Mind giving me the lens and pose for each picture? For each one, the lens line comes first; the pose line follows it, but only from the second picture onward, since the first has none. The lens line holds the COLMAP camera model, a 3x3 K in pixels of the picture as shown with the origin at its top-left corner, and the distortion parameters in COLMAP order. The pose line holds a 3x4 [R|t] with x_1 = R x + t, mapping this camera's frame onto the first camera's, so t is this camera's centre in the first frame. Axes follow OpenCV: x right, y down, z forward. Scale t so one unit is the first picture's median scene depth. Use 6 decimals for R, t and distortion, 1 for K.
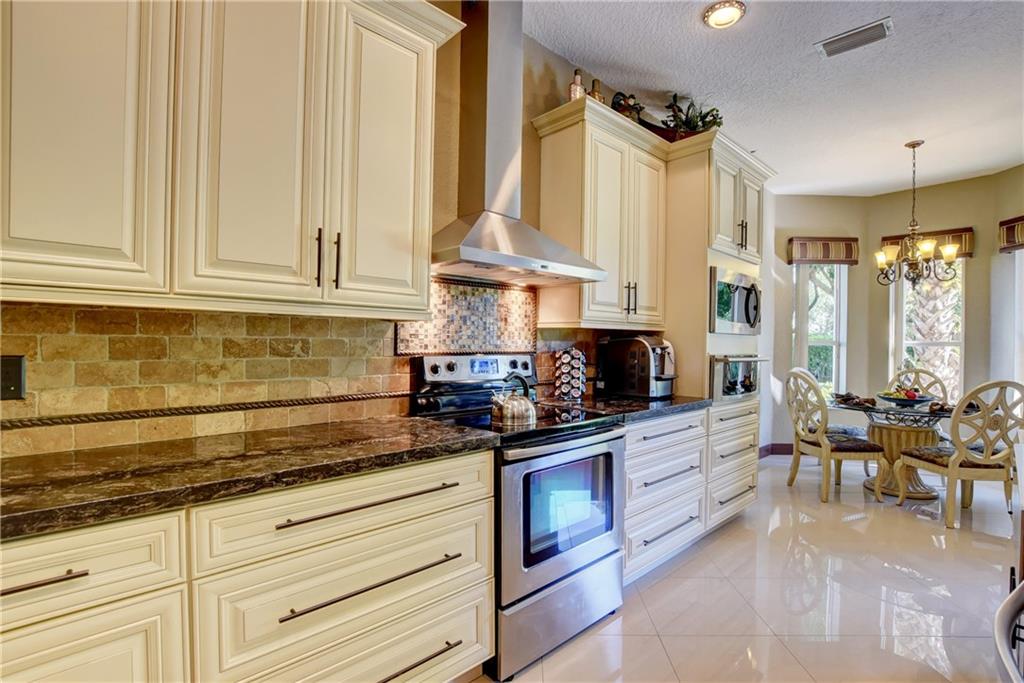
lens RADIAL K [[458.6, 0, 512.0], [0, 458.6, 341.5], [0, 0, 1]] dist [-0.000452, 0.000000]
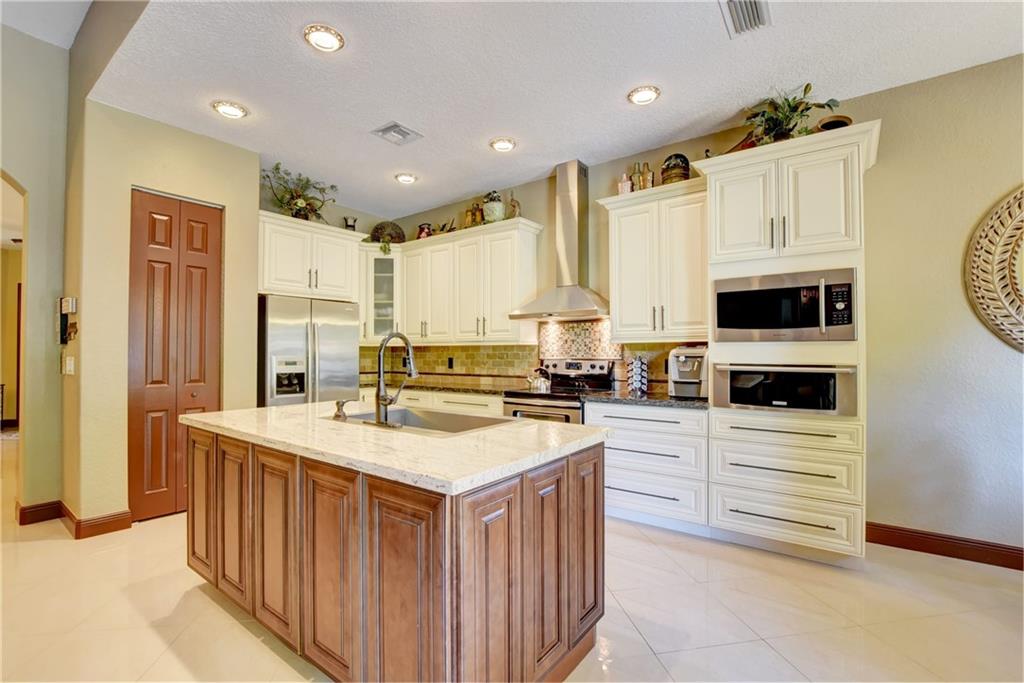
lens RADIAL K [[458.6, 0, 512.0], [0, 458.6, 341.5], [0, 0, 1]] dist [-0.000452, 0.000000]
pose [[0.186264, -0.035612, -0.981854, 1.815412], [0.006992, 0.999366, -0.034920, 0.017508], [0.982475, -0.000361, 0.186395, 0.437932]]
